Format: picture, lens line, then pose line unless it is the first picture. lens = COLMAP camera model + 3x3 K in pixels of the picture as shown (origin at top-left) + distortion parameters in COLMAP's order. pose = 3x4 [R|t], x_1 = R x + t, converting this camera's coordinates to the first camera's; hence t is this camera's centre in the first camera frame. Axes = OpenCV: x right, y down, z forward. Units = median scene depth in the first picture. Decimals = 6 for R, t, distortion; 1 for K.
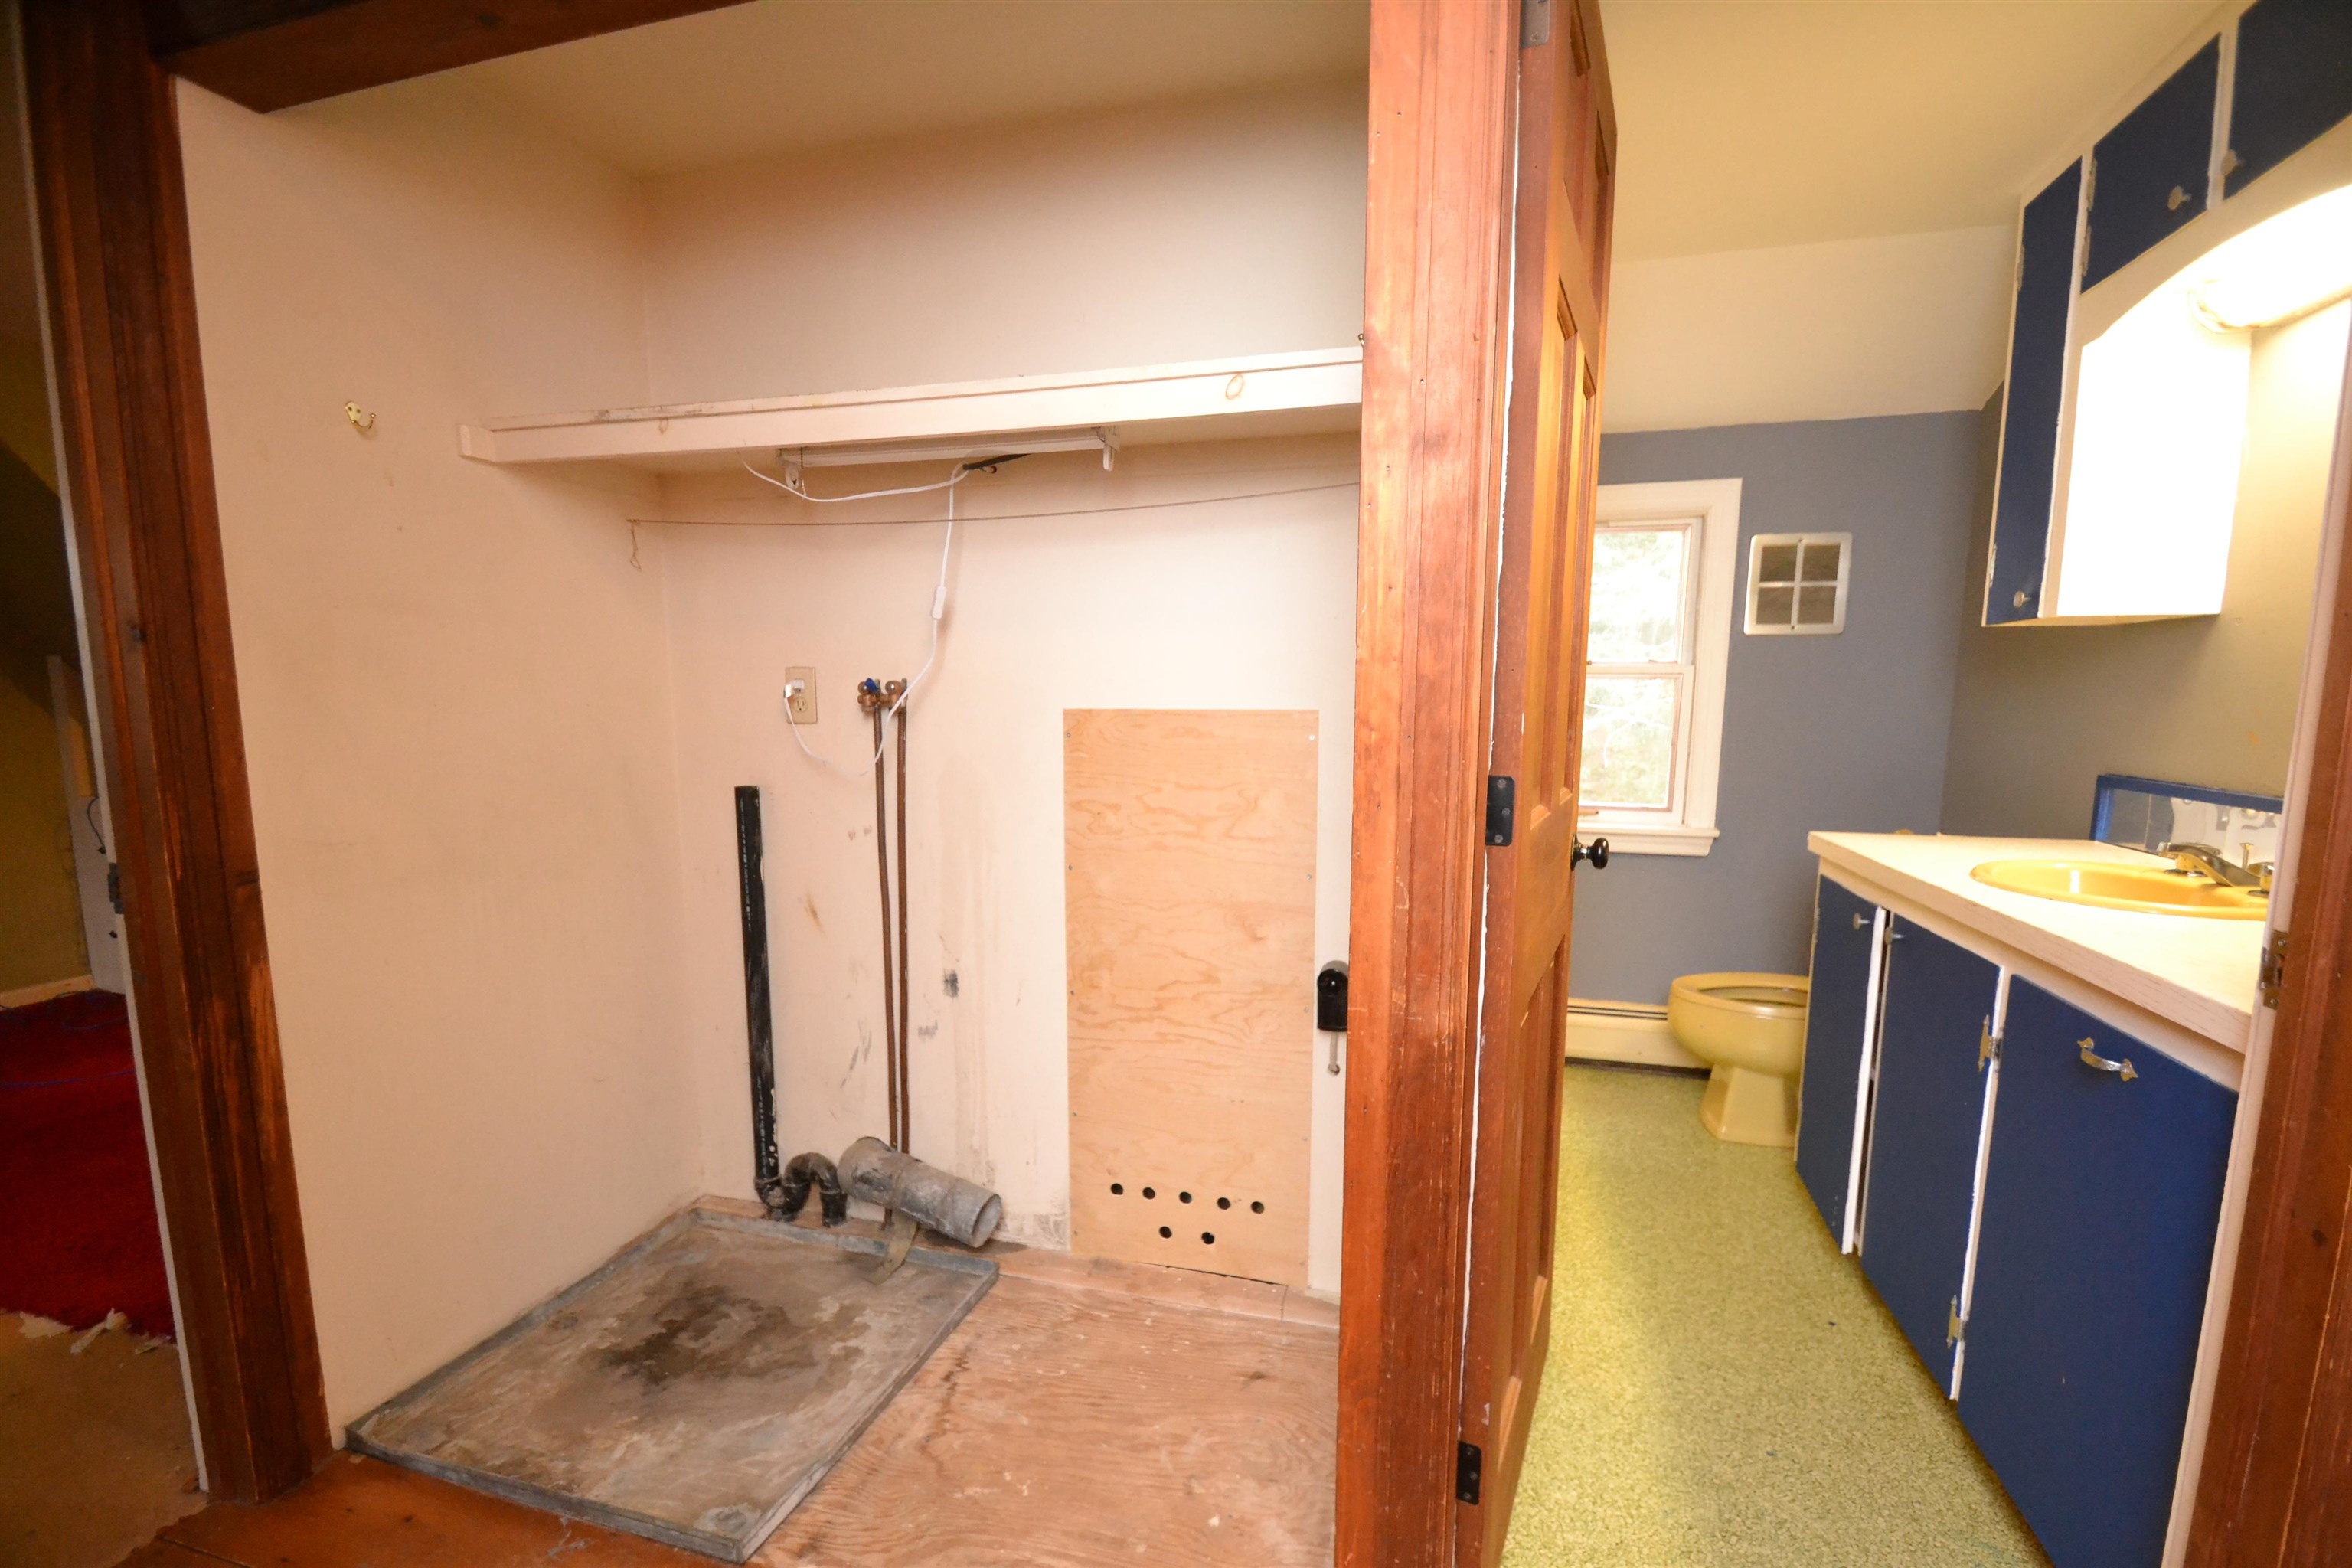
lens RADIAL K [[1045.4, 0, 1177.8], [0, 1045.4, 840.7], [0, 0, 1]] dist [0.020115, -0.020242]
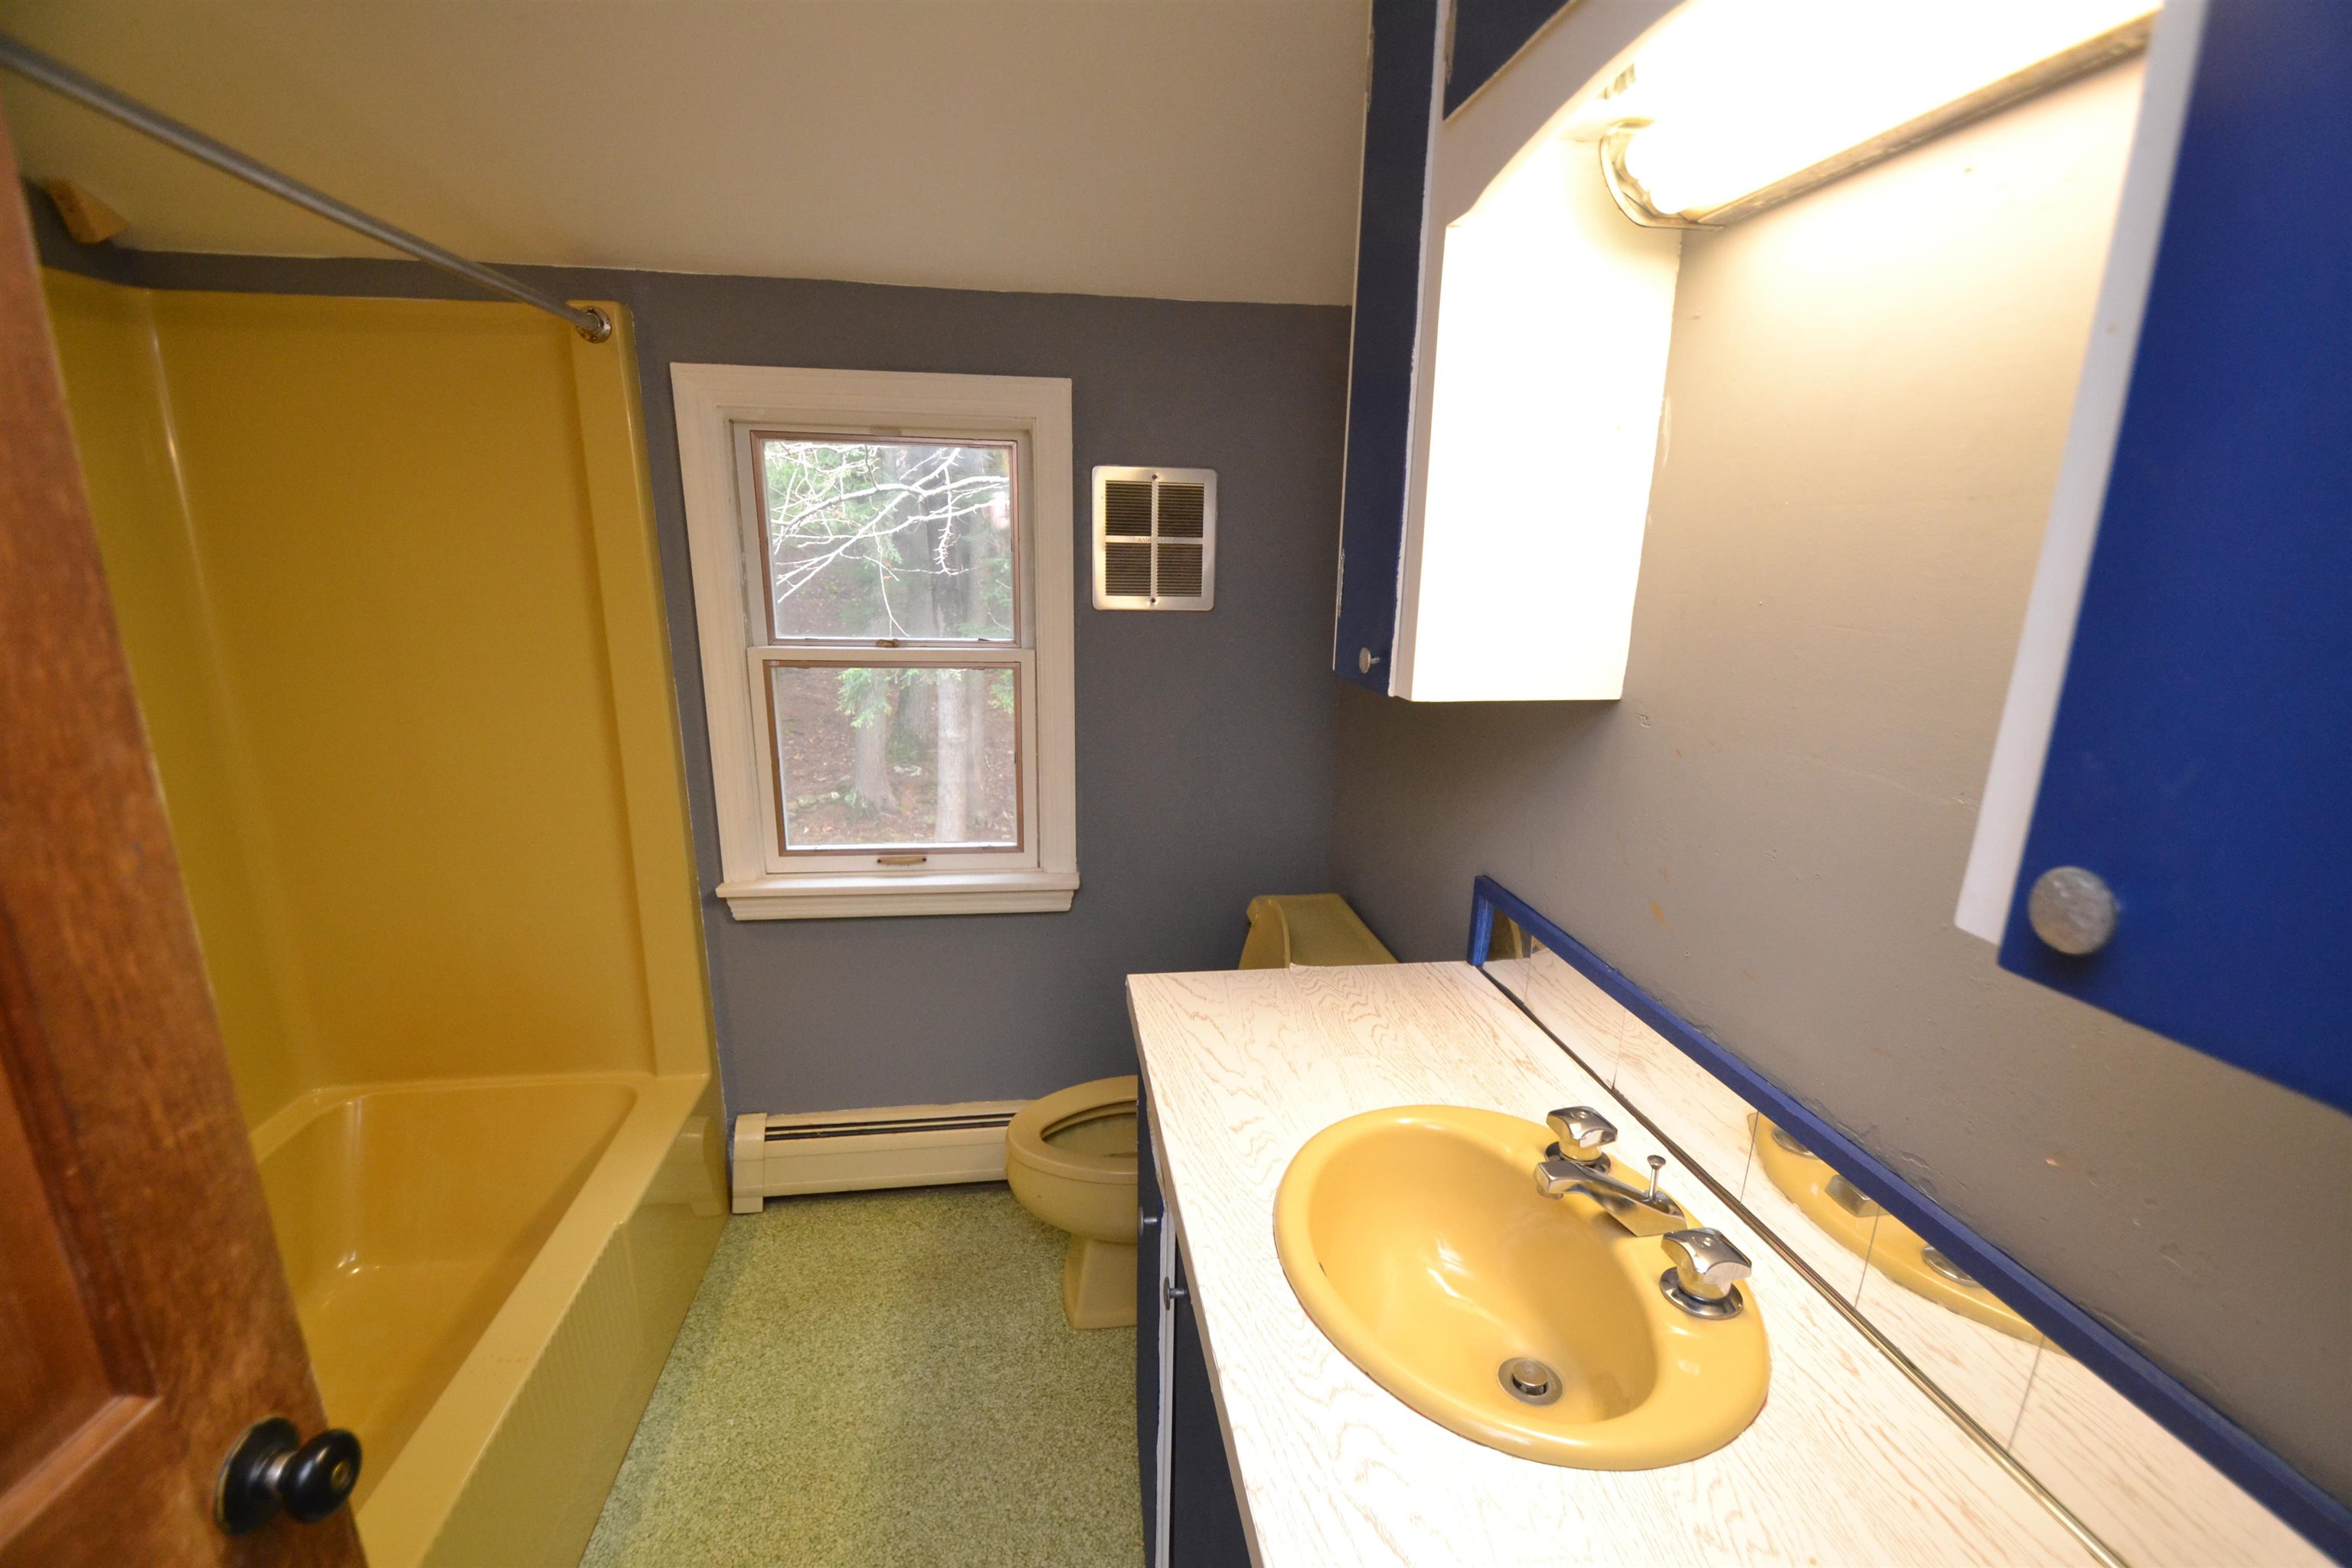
lens RADIAL K [[1045.4, 0, 1177.8], [0, 1045.4, 840.7], [0, 0, 1]] dist [0.020115, -0.020242]
pose [[0.913321, -0.101146, 0.394480, 0.298230], [0.042536, 0.987060, 0.154604, -0.149875], [-0.405013, -0.124423, 0.905805, 0.316198]]
